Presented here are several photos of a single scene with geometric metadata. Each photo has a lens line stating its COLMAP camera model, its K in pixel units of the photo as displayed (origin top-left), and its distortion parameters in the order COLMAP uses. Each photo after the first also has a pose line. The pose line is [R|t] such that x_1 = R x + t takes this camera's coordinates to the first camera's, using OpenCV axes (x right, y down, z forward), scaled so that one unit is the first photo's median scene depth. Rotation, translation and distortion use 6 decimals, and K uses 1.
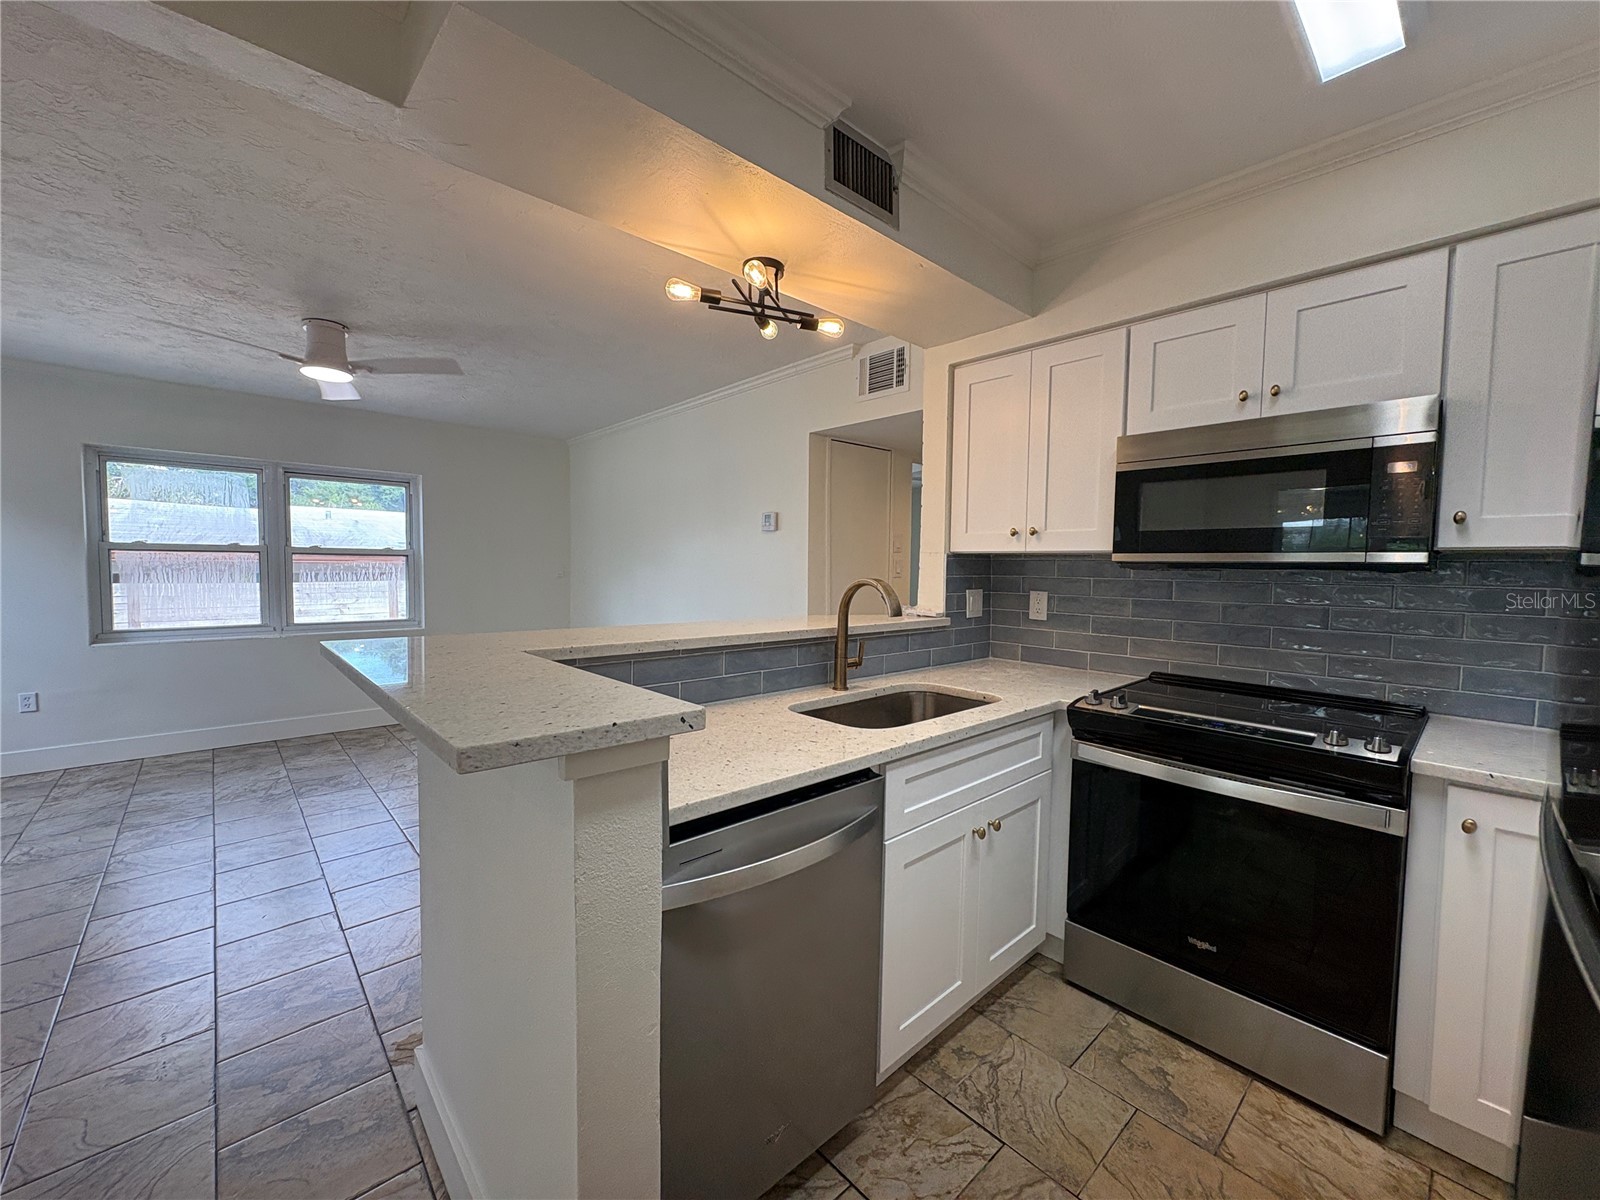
lens RADIAL K [[637.4, 0, 801.3], [0, 637.4, 599.4], [0, 0, 1]] dist [-0.000117, 0.000808]
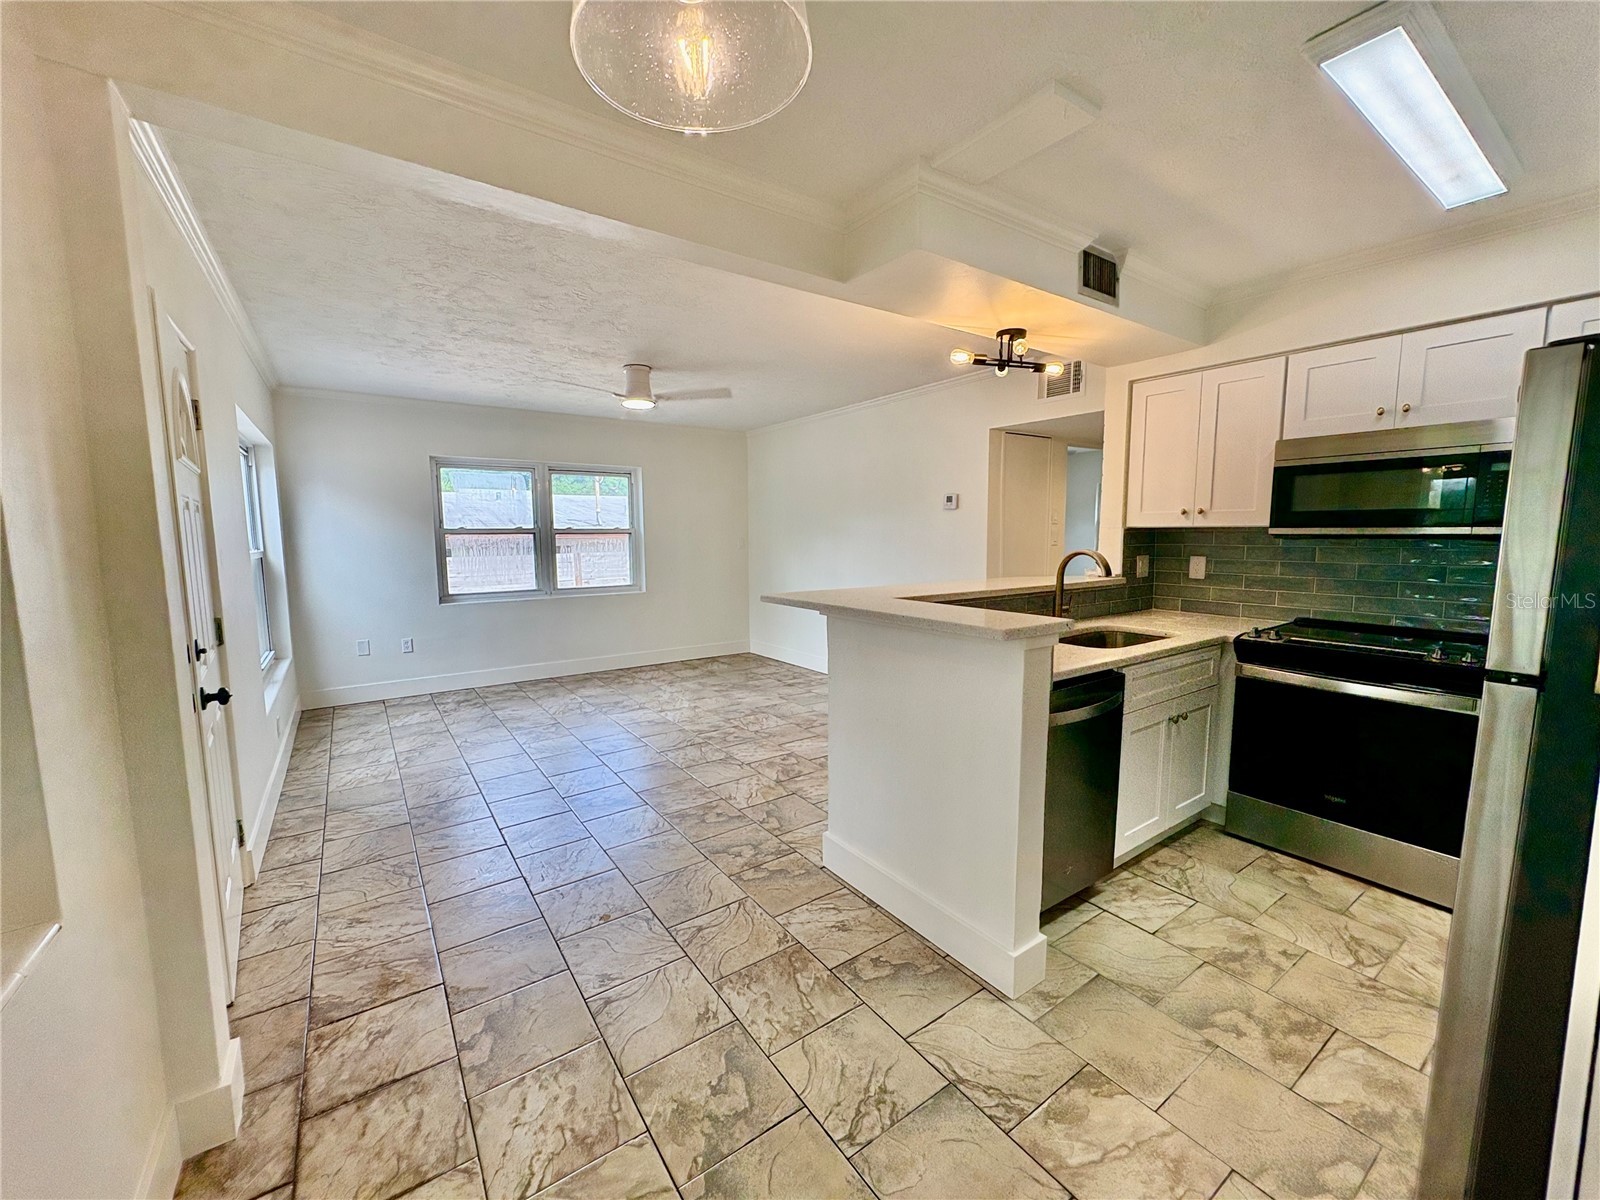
lens RADIAL K [[637.4, 0, 801.4], [0, 637.4, 599.1], [0, 0, 1]] dist [-0.000117, 0.000808]
pose [[0.991296, -0.005042, -0.131554, -0.271139], [0.012015, 0.998561, 0.052264, -0.003611], [0.131101, -0.053389, 0.989930, -0.405702]]
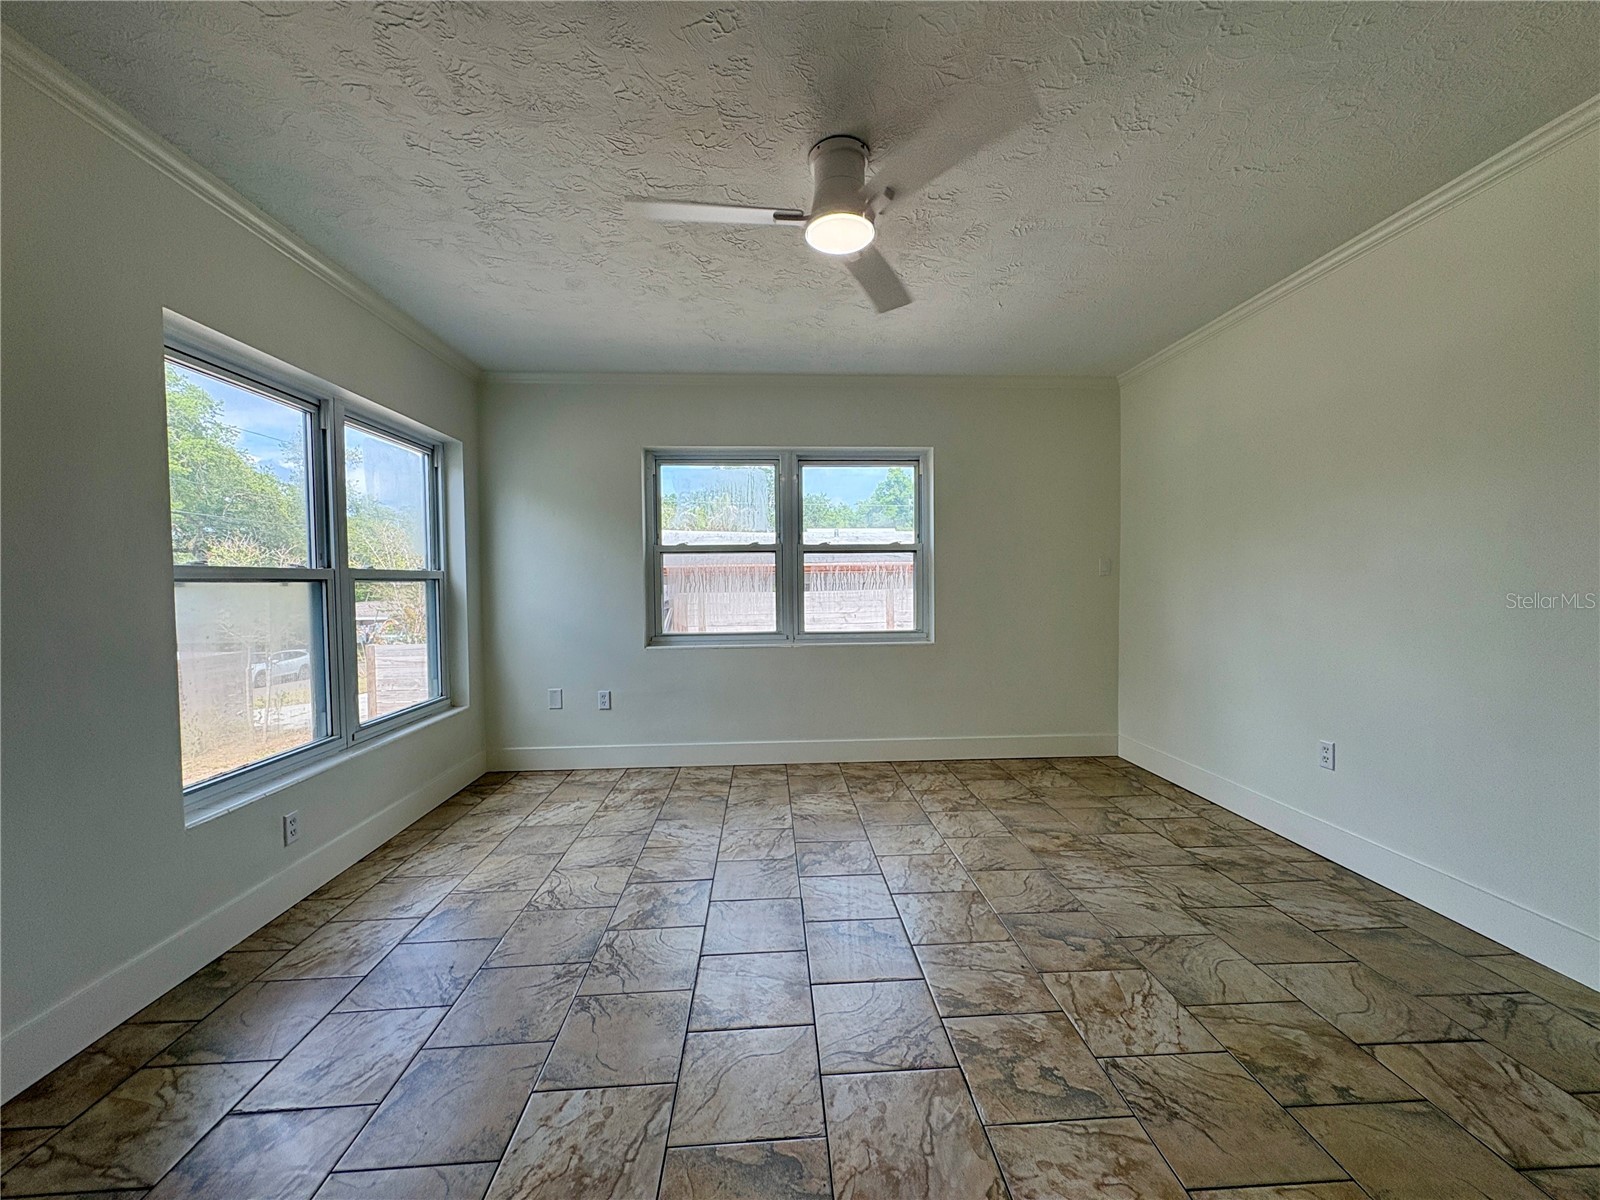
lens RADIAL K [[637.4, 0, 802.1], [0, 637.4, 599.5], [0, 0, 1]] dist [-0.000117, 0.000808]
pose [[0.771054, -0.002070, -0.636767, -0.464275], [-0.012397, 0.999756, -0.018261, 0.018606], [0.636649, 0.021974, 0.770840, 0.621894]]
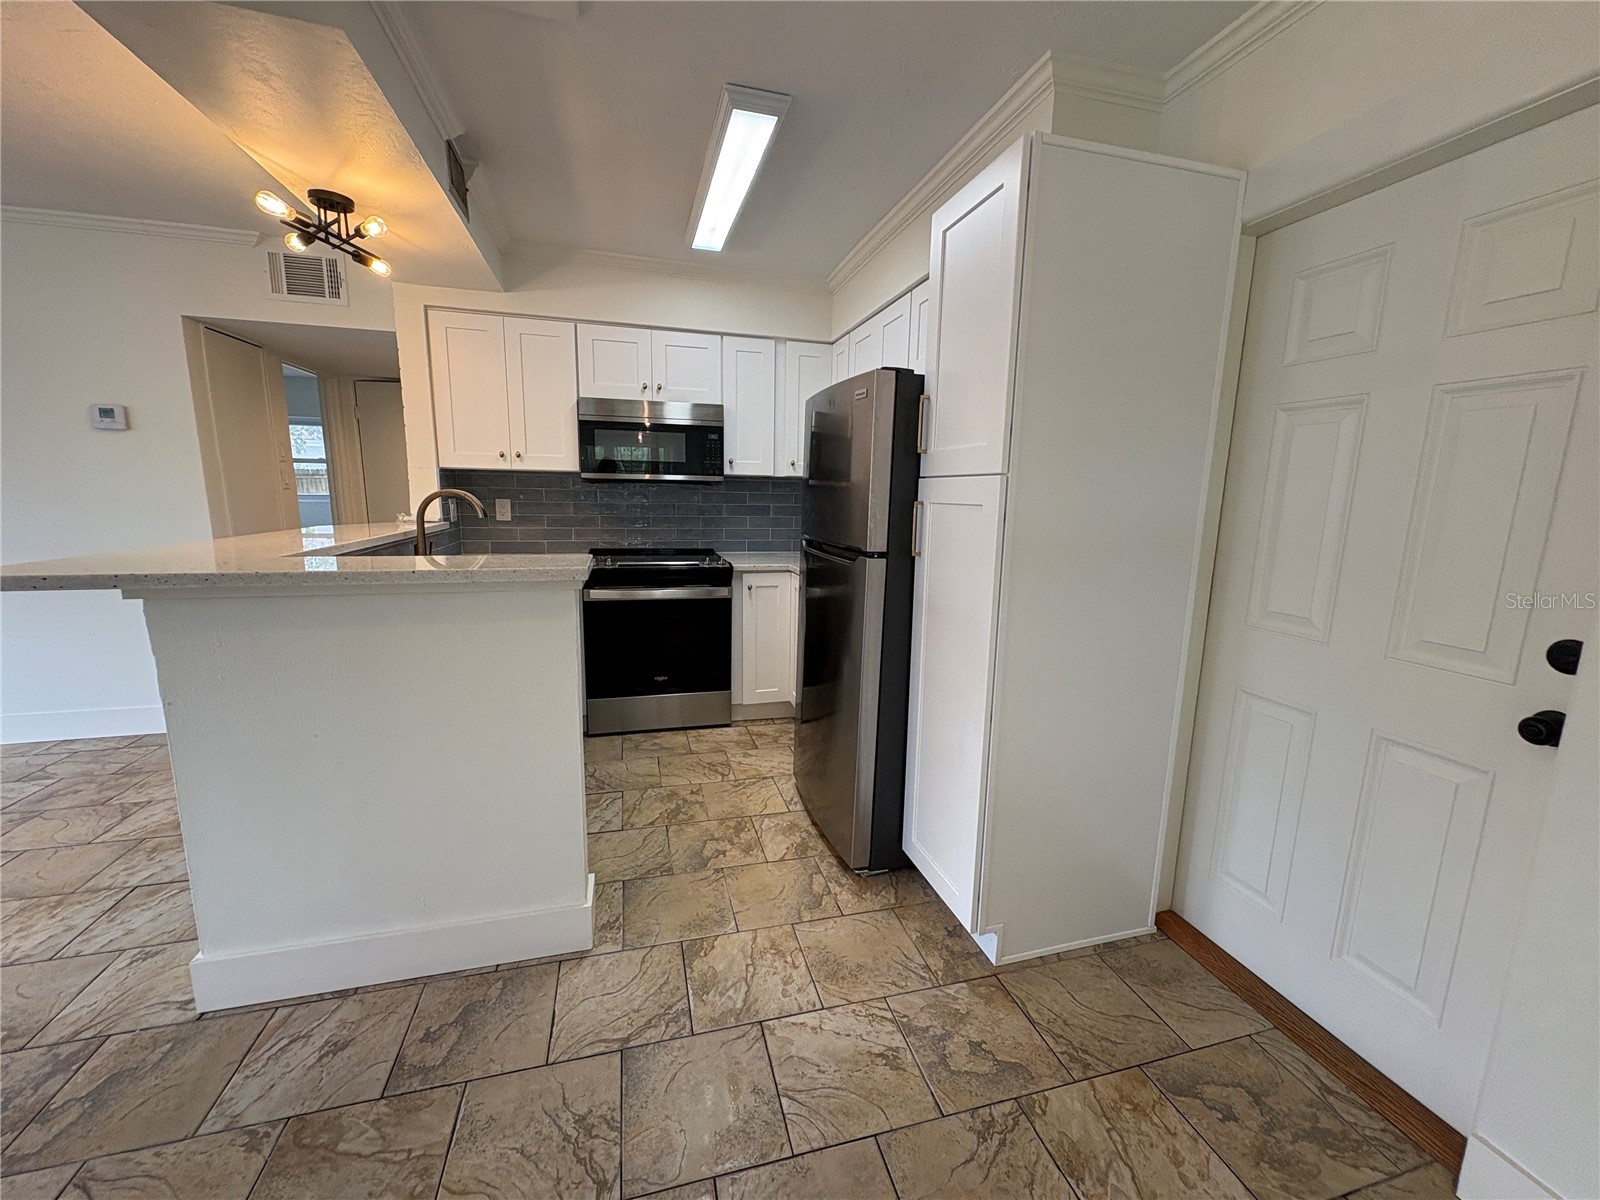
lens RADIAL K [[637.4, 0, 801.9], [0, 637.4, 599.1], [0, 0, 1]] dist [-0.000117, 0.000808]
pose [[0.453386, -0.155281, 0.877684, -0.599316], [0.034231, 0.987015, 0.156941, 0.006474], [-0.890656, -0.041111, 0.452814, -0.183136]]
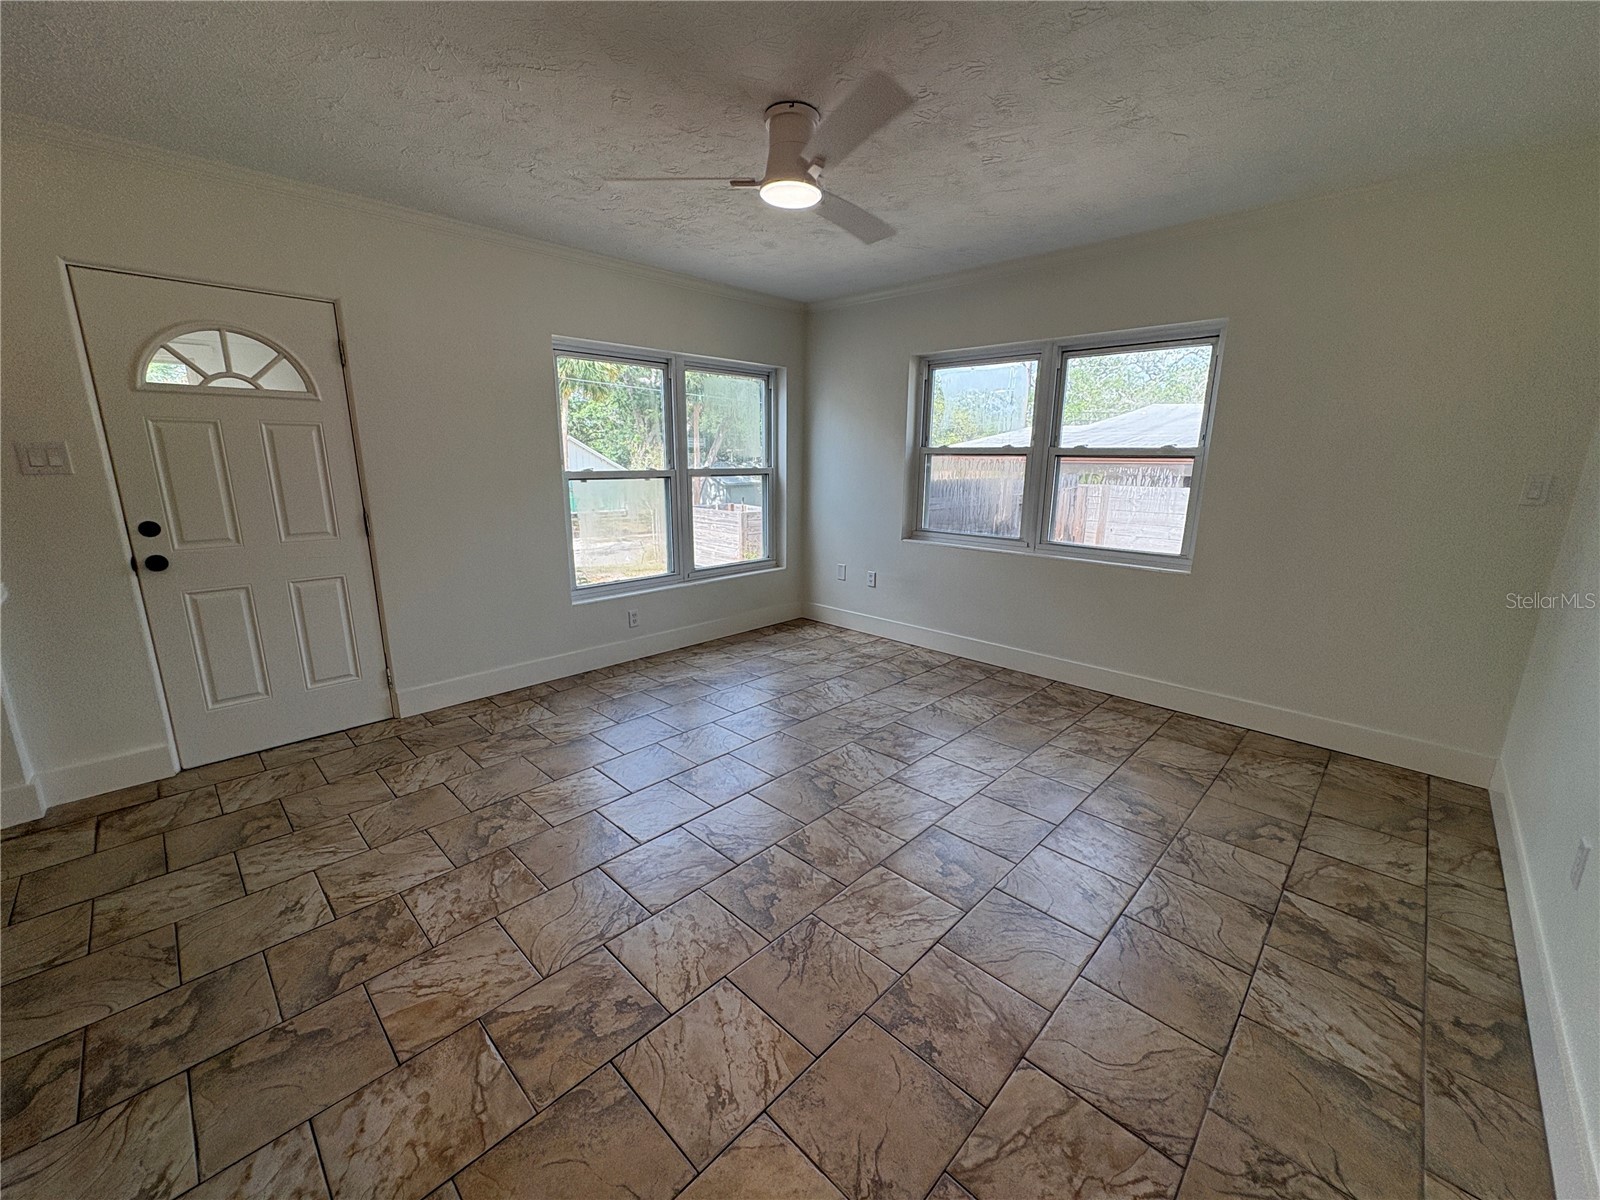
lens RADIAL K [[637.4, 0, 801.6], [0, 637.4, 600.3], [0, 0, 1]] dist [-0.000117, 0.000808]
pose [[0.056570, 0.210914, -0.975866, 0.034996], [-0.059711, 0.976397, 0.207567, -0.080454], [0.996611, 0.046528, 0.067829, 1.212428]]
